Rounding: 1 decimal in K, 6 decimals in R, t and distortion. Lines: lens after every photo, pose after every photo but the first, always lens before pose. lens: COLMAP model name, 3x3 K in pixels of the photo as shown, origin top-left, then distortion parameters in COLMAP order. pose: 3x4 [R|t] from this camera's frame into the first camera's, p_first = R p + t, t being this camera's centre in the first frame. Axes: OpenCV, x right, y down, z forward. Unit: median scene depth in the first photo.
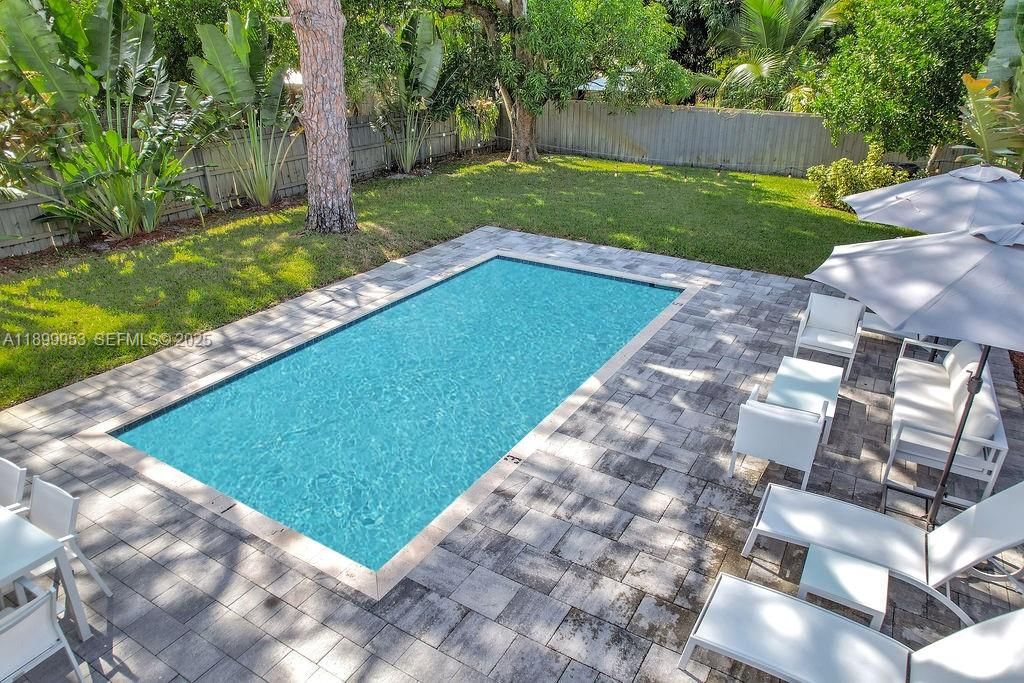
lens RADIAL K [[660.7, 0, 512.5], [0, 660.7, 354.8], [0, 0, 1]] dist [-0.006648, -0.002240]
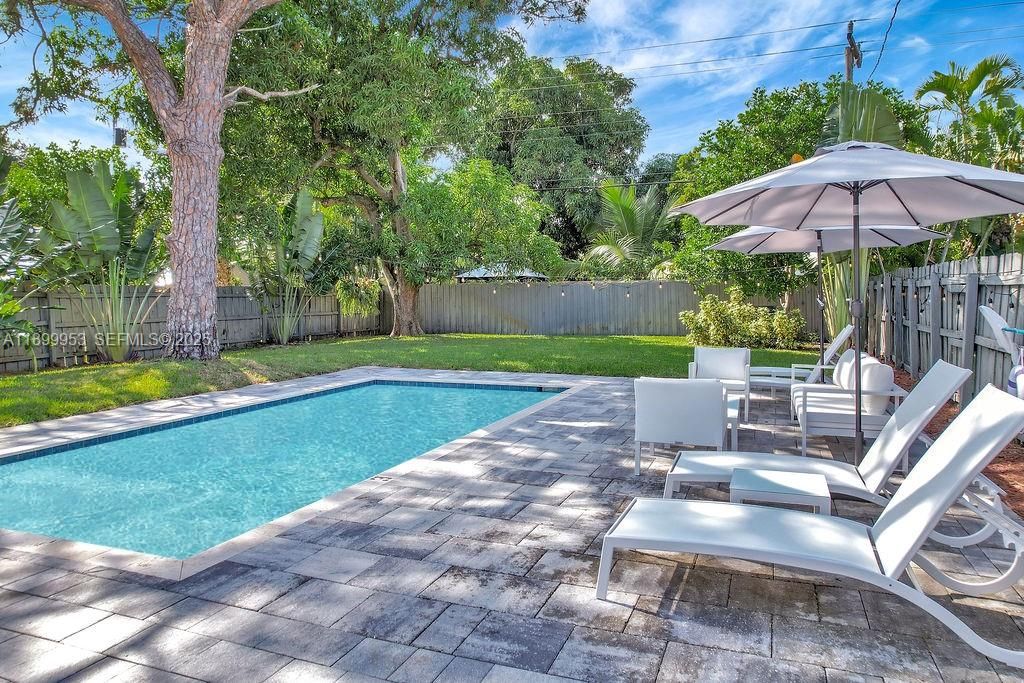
lens RADIAL K [[689.5, 0, 512.0], [0, 689.5, 341.5], [0, 0, 1]] dist [-0.006717, 0.003716]
pose [[0.986931, -0.015352, 0.160411, 0.009631], [0.072490, 0.931341, -0.356859, 0.140486], [-0.143919, 0.363824, 0.920282, 0.049451]]
